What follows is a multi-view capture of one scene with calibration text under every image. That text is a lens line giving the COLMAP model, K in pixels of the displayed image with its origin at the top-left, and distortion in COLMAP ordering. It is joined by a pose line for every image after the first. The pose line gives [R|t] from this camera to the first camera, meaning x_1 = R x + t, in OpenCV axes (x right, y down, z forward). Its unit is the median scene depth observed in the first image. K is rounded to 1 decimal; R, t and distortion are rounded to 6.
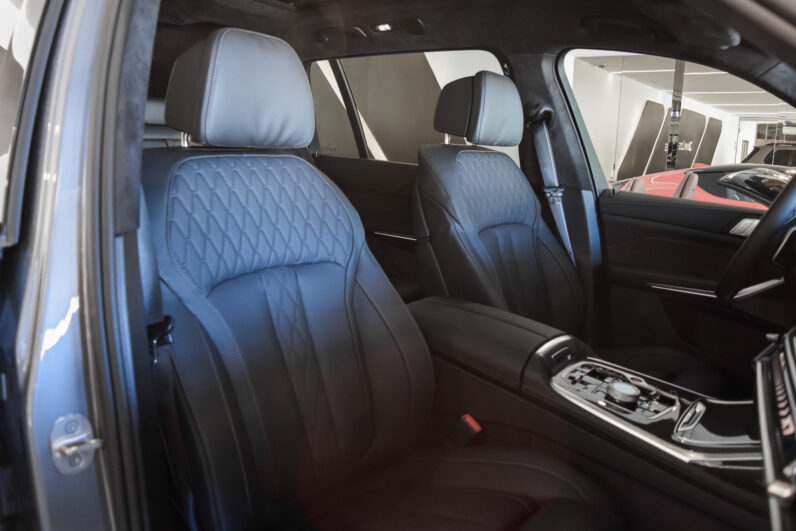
lens RADIAL K [[625.2, 0, 398.0], [0, 625.2, 265.5], [0, 0, 1]] dist [-0.088110, 0.010592]
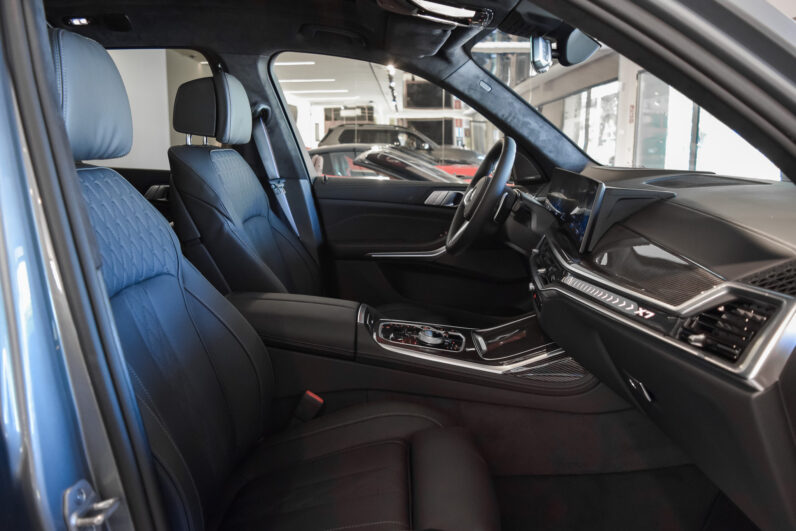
lens RADIAL K [[625.2, 0, 398.0], [0, 625.2, 265.5], [0, 0, 1]] dist [-0.088110, 0.010592]
pose [[0.791096, -0.154704, 0.591806, -0.256203], [0.143520, 0.987426, 0.066273, -0.019595], [-0.594618, 0.032507, 0.803351, 0.009201]]
